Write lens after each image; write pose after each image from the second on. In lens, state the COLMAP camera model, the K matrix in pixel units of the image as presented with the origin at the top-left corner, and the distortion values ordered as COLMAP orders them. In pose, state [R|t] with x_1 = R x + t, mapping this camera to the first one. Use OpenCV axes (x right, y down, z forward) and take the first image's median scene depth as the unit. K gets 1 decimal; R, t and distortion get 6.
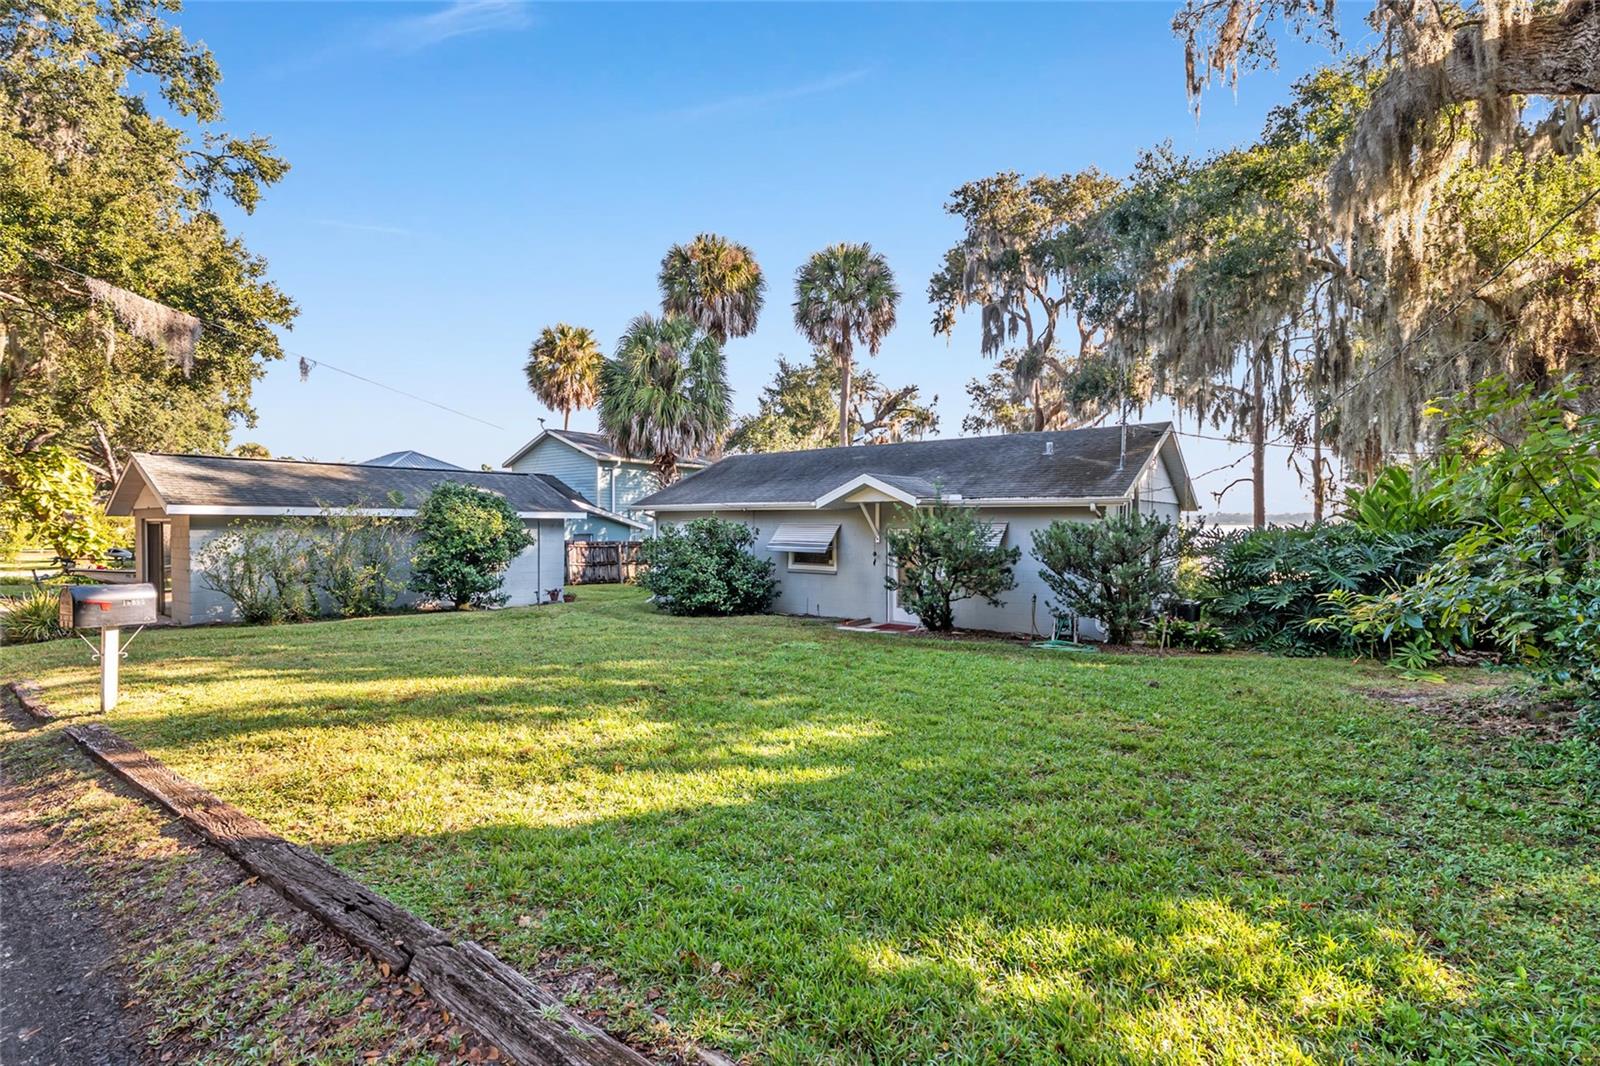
lens RADIAL K [[695.3, 0, 800.0], [0, 695.3, 533.0], [0, 0, 1]] dist [0.000390, 0.000116]
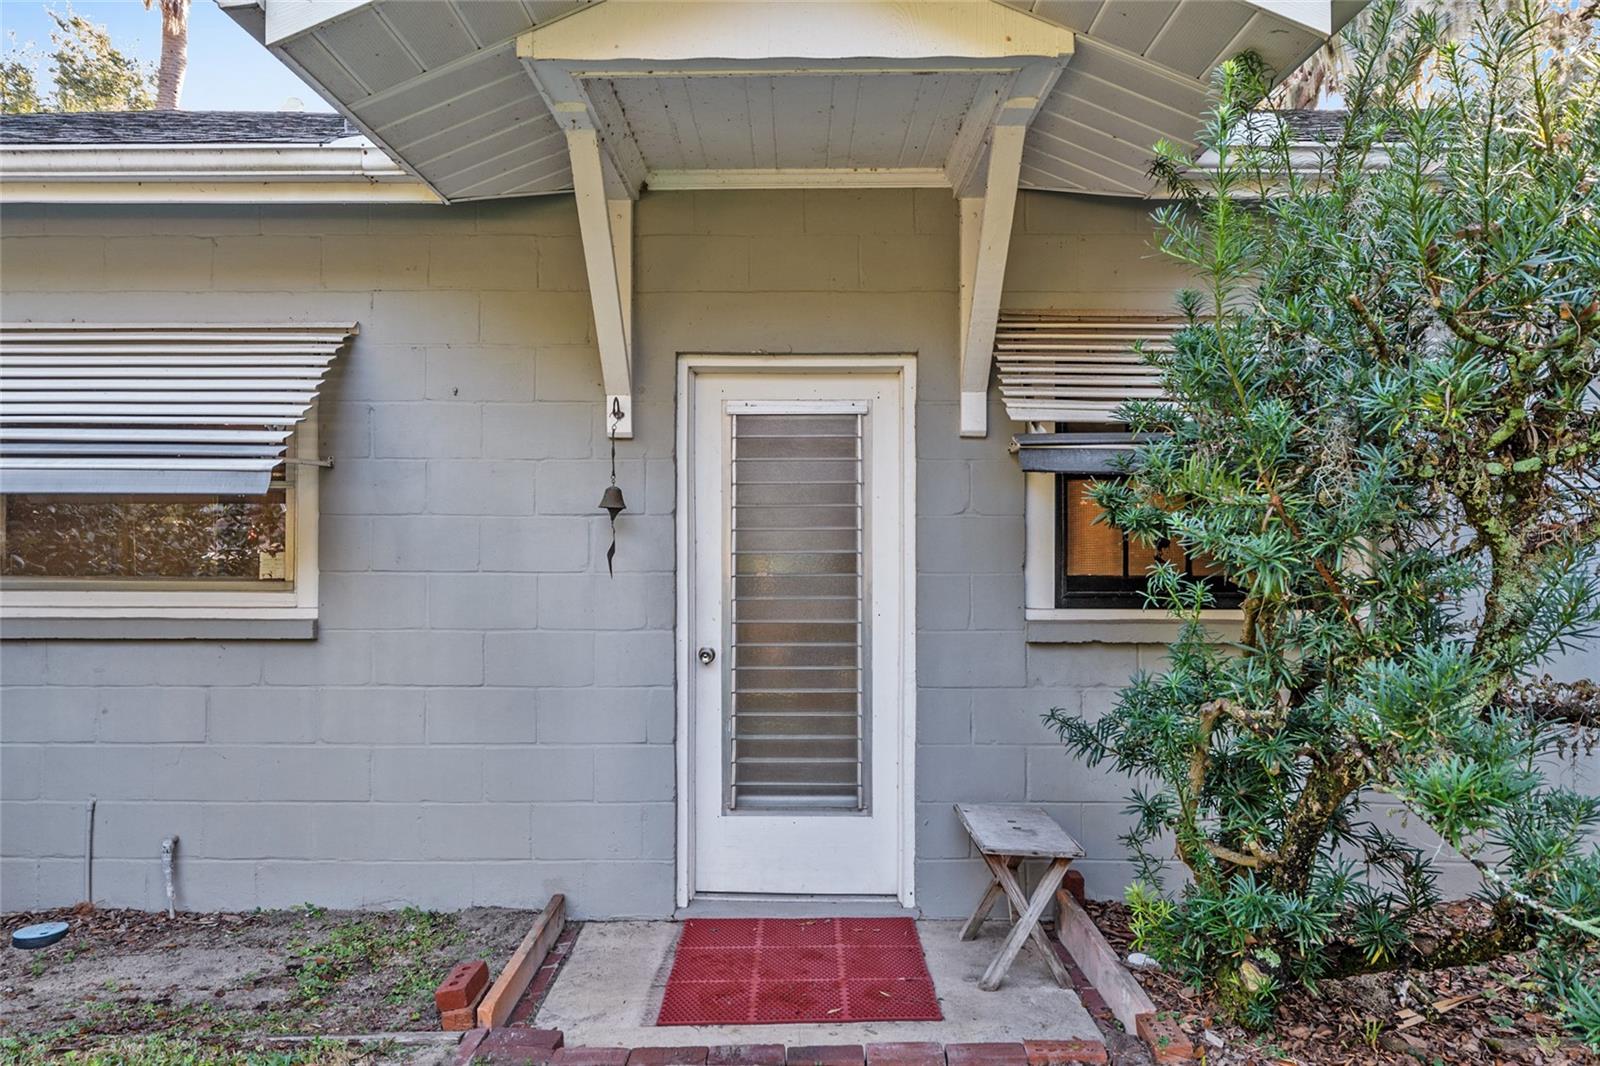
lens RADIAL K [[1069.1, 0, 794.9], [0, 1069.1, 517.7], [0, 0, 1]] dist [0.002117, -0.000105]
pose [[0.805884, 0.008032, 0.592018, -0.003111], [0.009003, 0.999626, -0.025818, 0.021927], [-0.592004, 0.026136, 0.805511, 0.422876]]
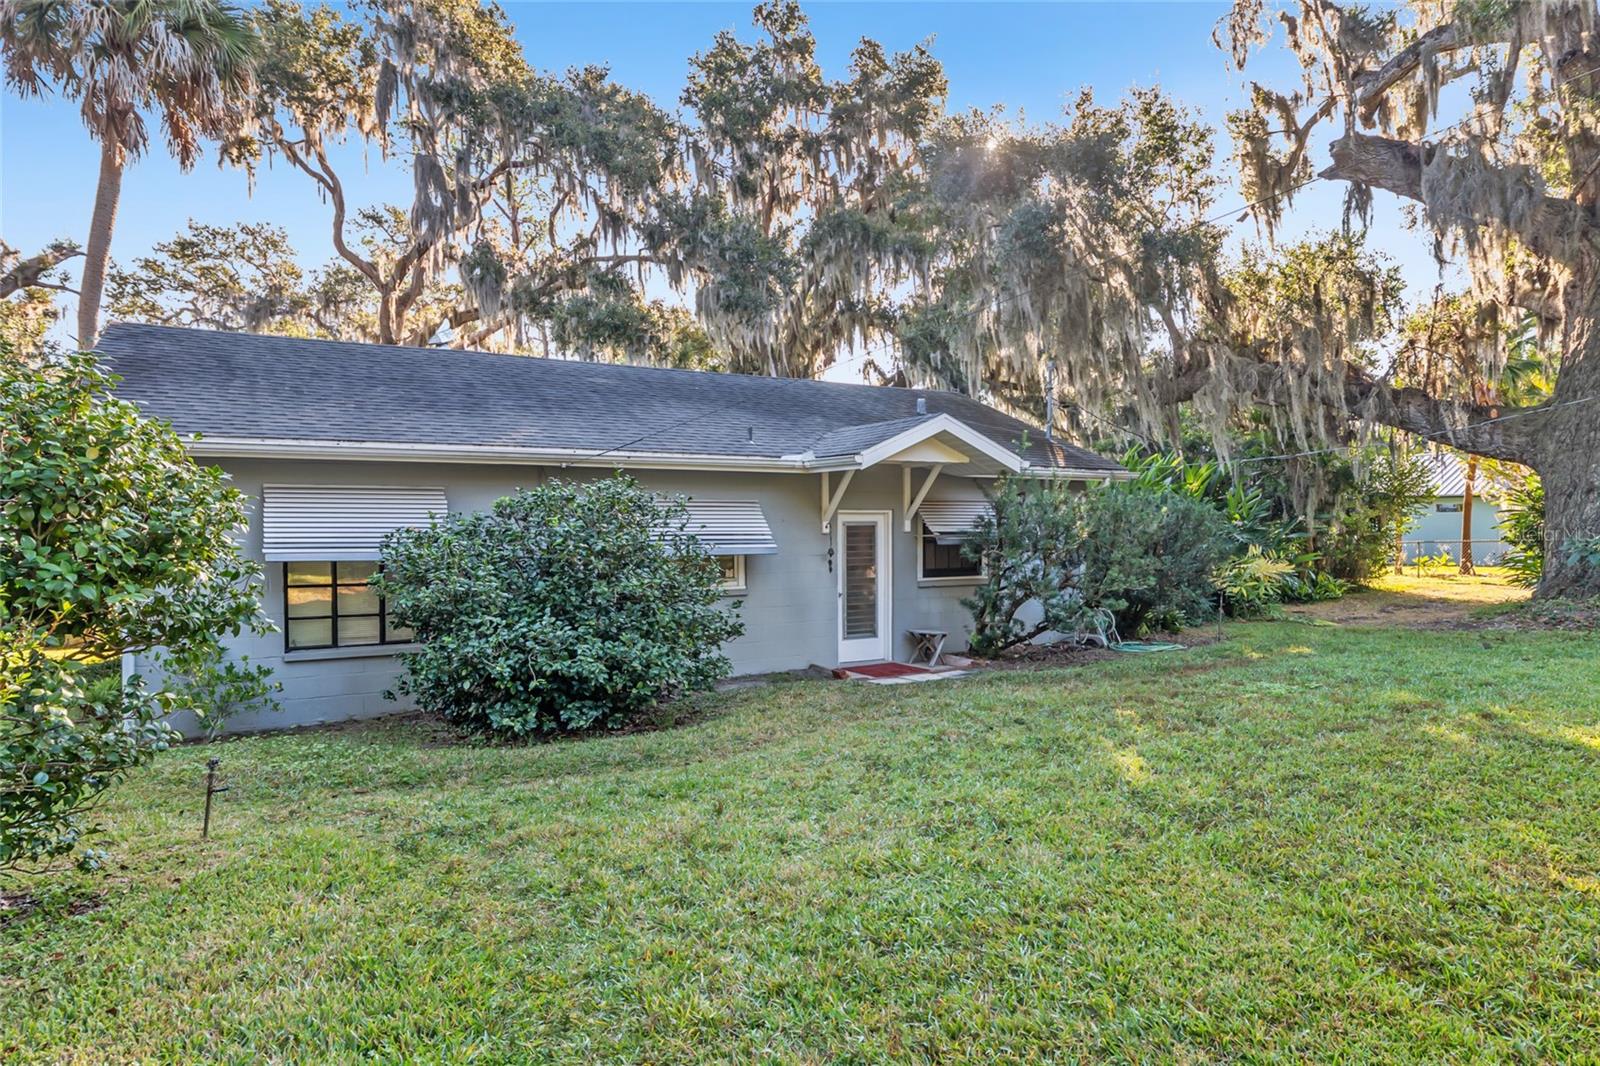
lens RADIAL K [[898.0, 0, 801.8], [0, 898.0, 544.8], [0, 0, 1]] dist [-0.006311, 0.000183]
pose [[0.399617, -0.024295, 0.916360, -0.323285], [0.020726, 0.999633, 0.017464, 0.005279], [-0.916448, 0.012014, 0.399974, 0.393348]]
